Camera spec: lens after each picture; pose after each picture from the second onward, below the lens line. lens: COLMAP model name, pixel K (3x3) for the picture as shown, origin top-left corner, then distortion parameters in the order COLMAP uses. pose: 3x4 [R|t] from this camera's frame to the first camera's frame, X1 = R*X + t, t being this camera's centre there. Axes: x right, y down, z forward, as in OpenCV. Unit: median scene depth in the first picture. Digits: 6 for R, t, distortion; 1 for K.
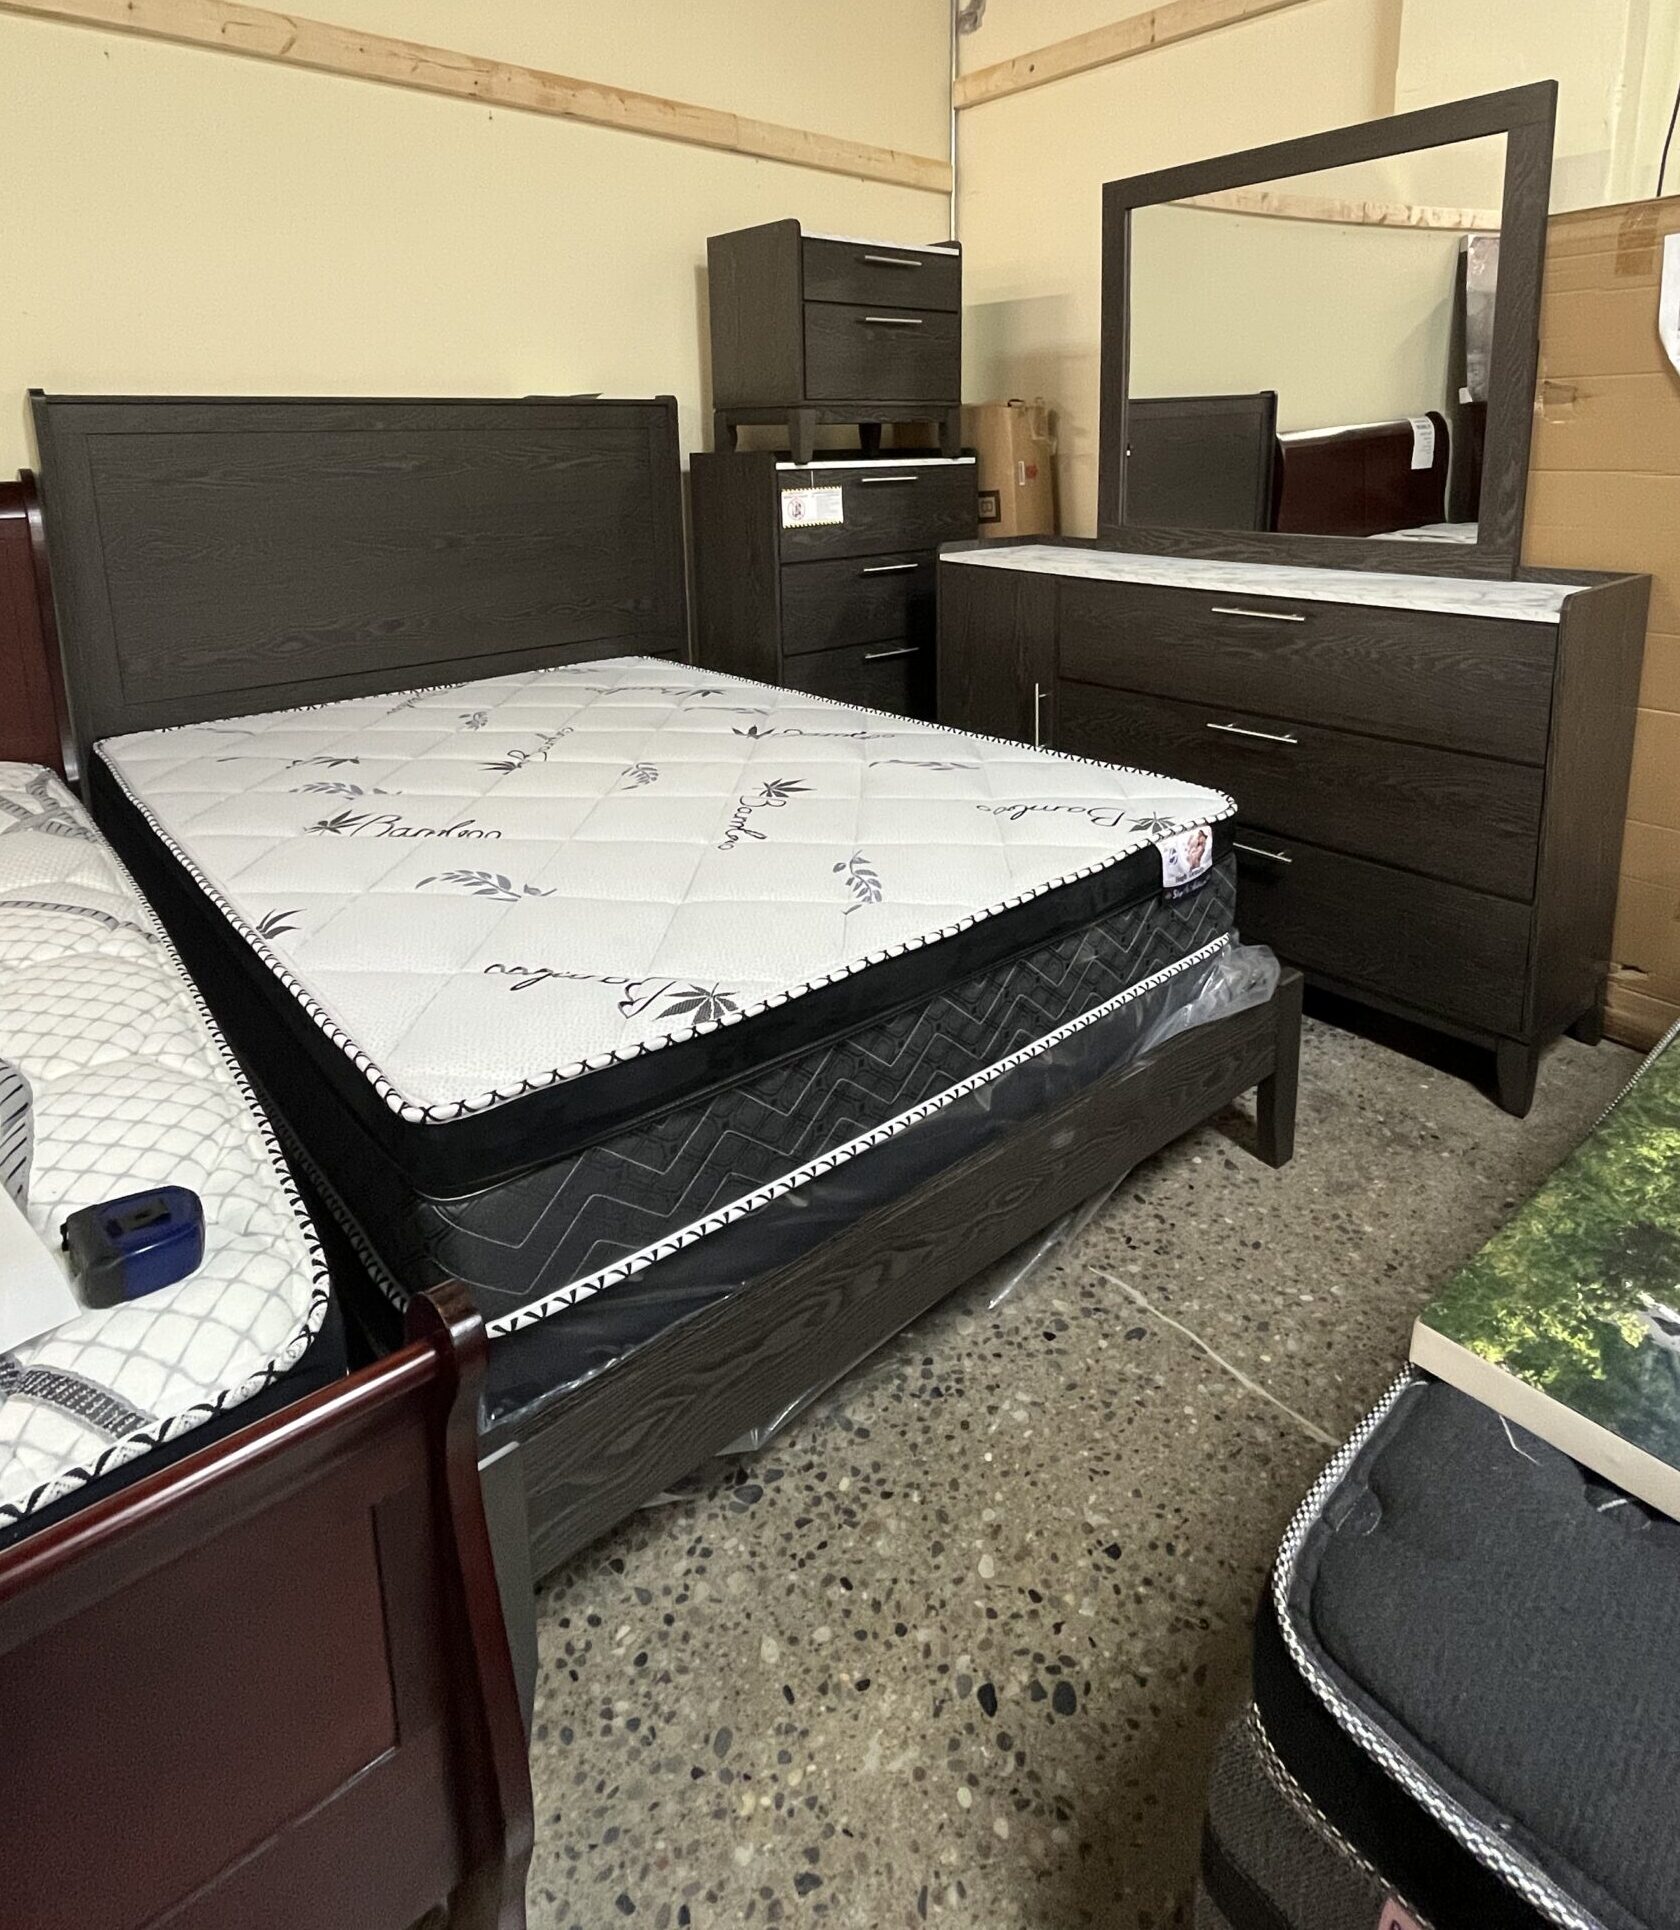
lens RADIAL K [[1127.7, 0, 842.6], [0, 1127.7, 662.8], [0, 0, 1]] dist [-0.005459, 0.000392]
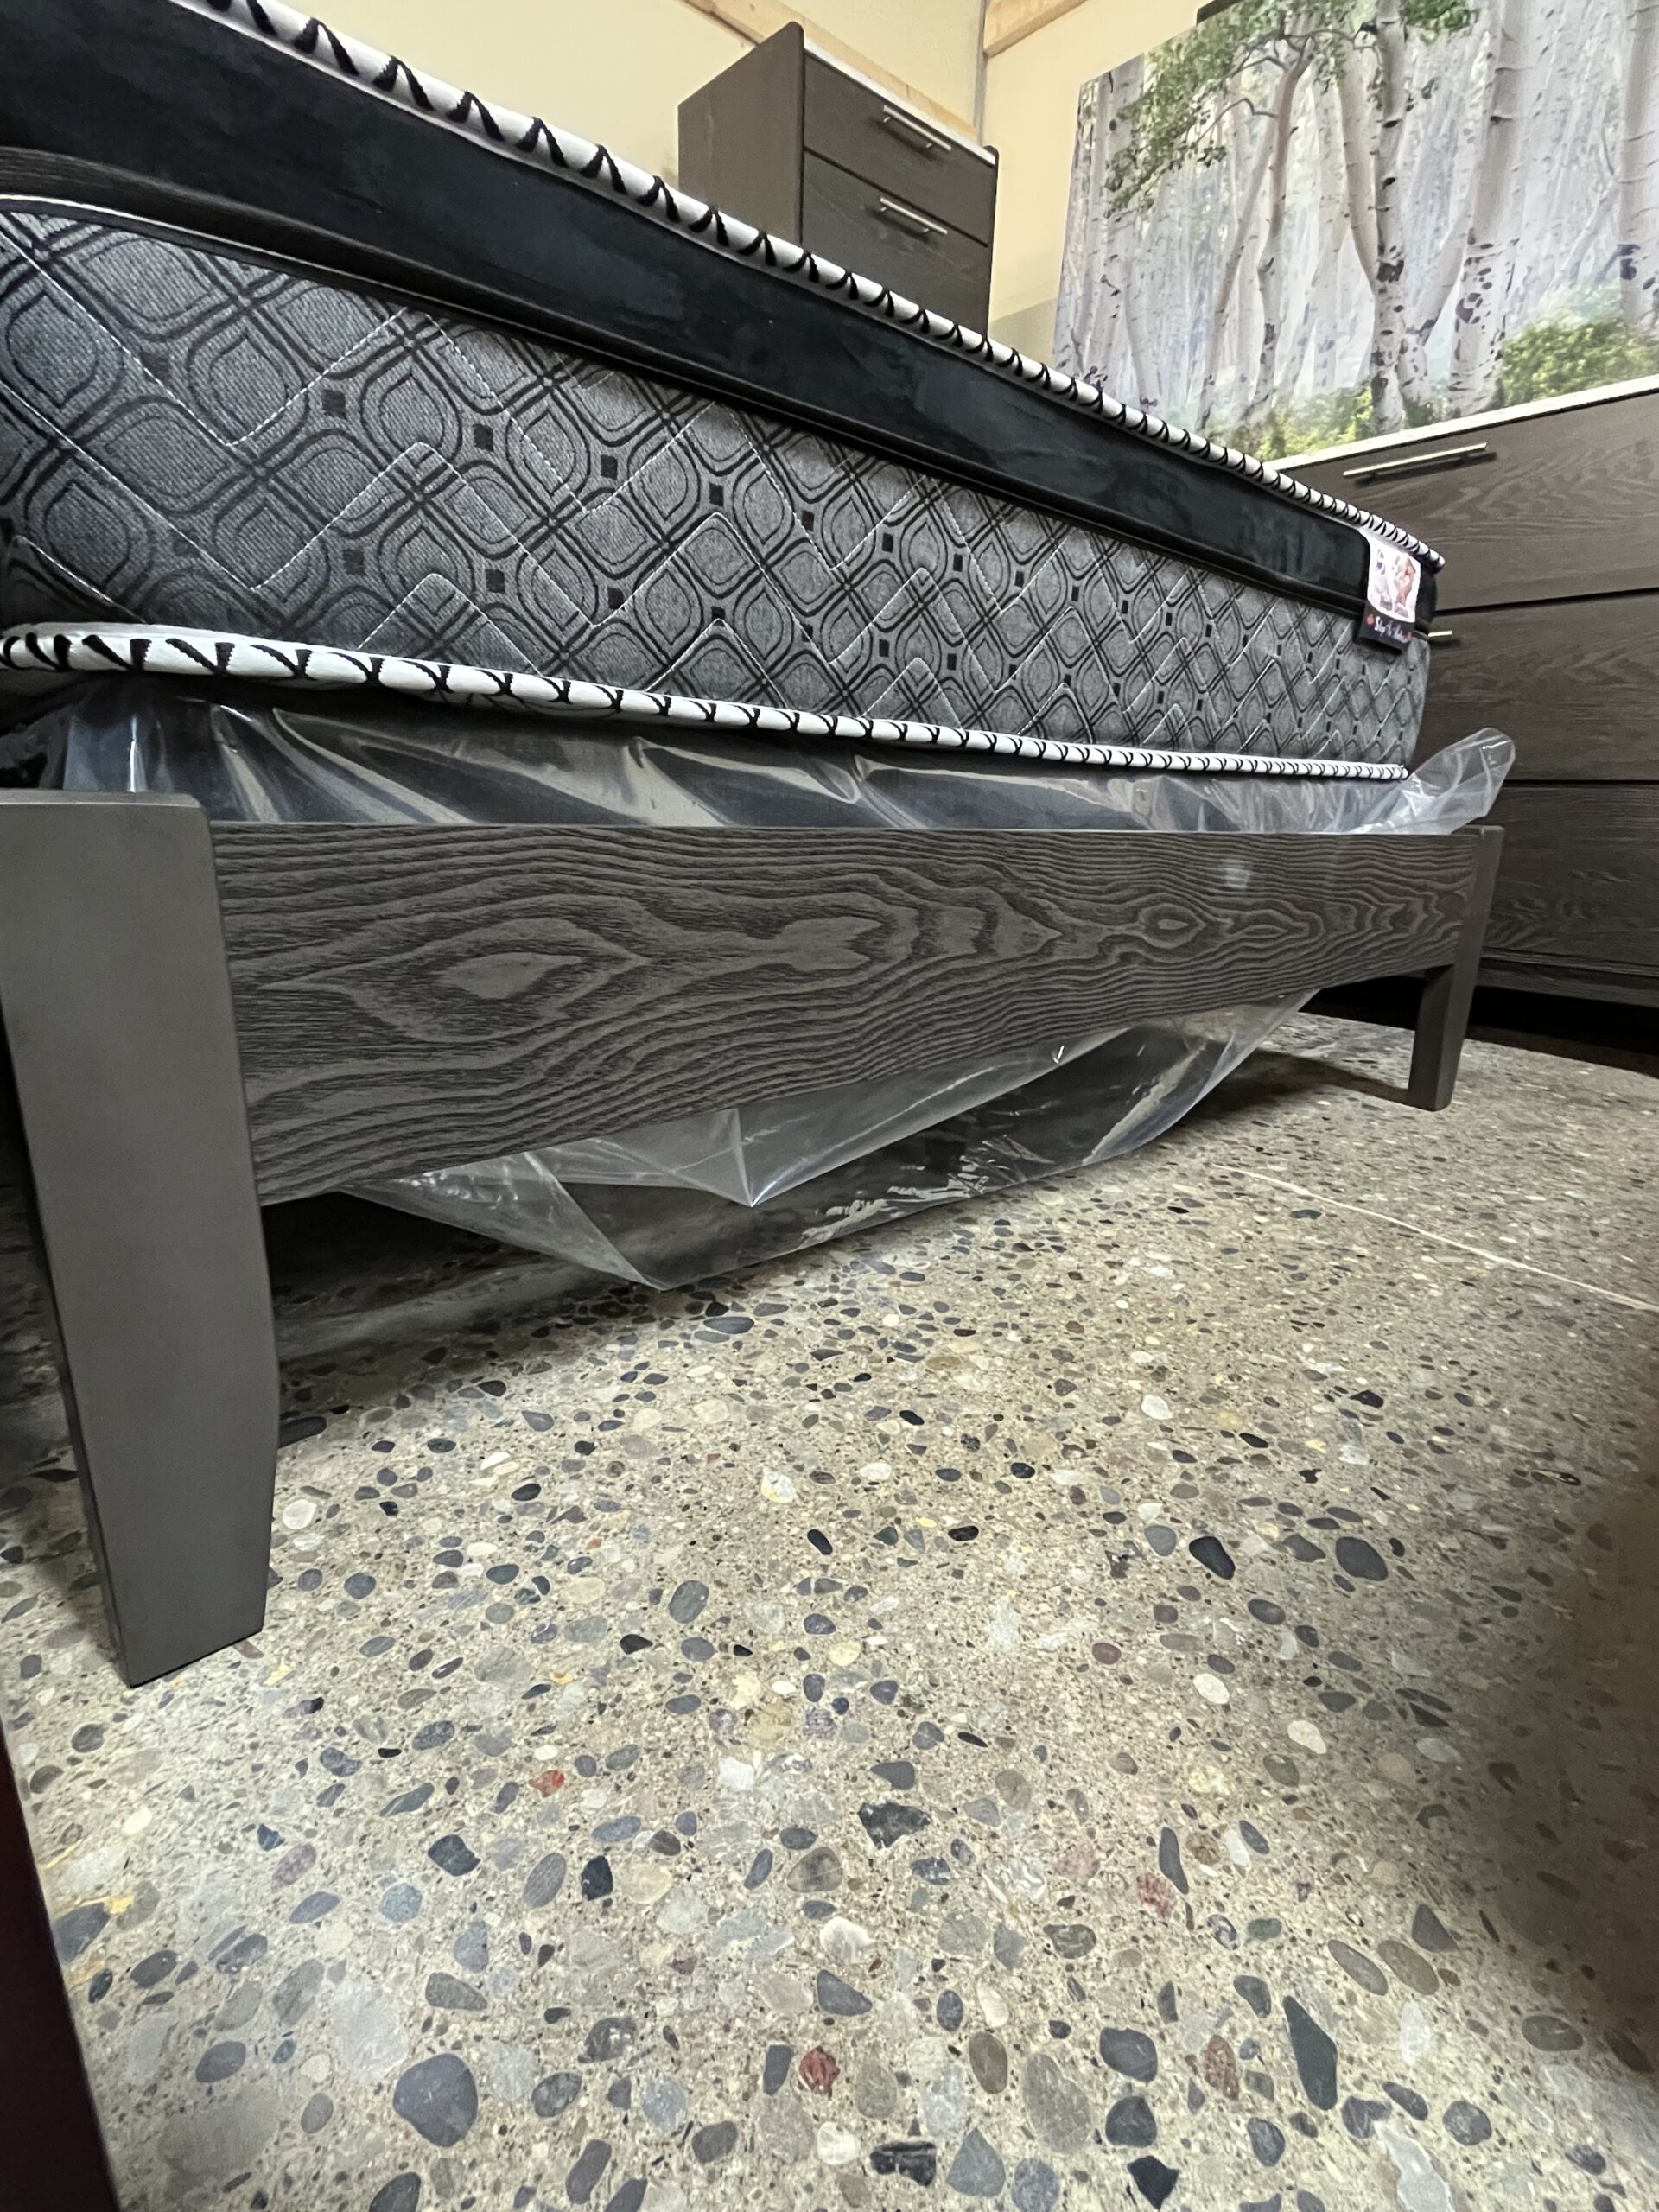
lens RADIAL K [[1061.7, 0, 815.5], [0, 1061.7, 1120.7], [0, 0, 1]] dist [-0.005382, 0.000893]
pose [[0.998890, 0.033848, 0.032762, -0.060032], [-0.037103, 0.993835, 0.104476, 0.571804], [-0.029023, -0.105576, 0.993988, 0.459871]]
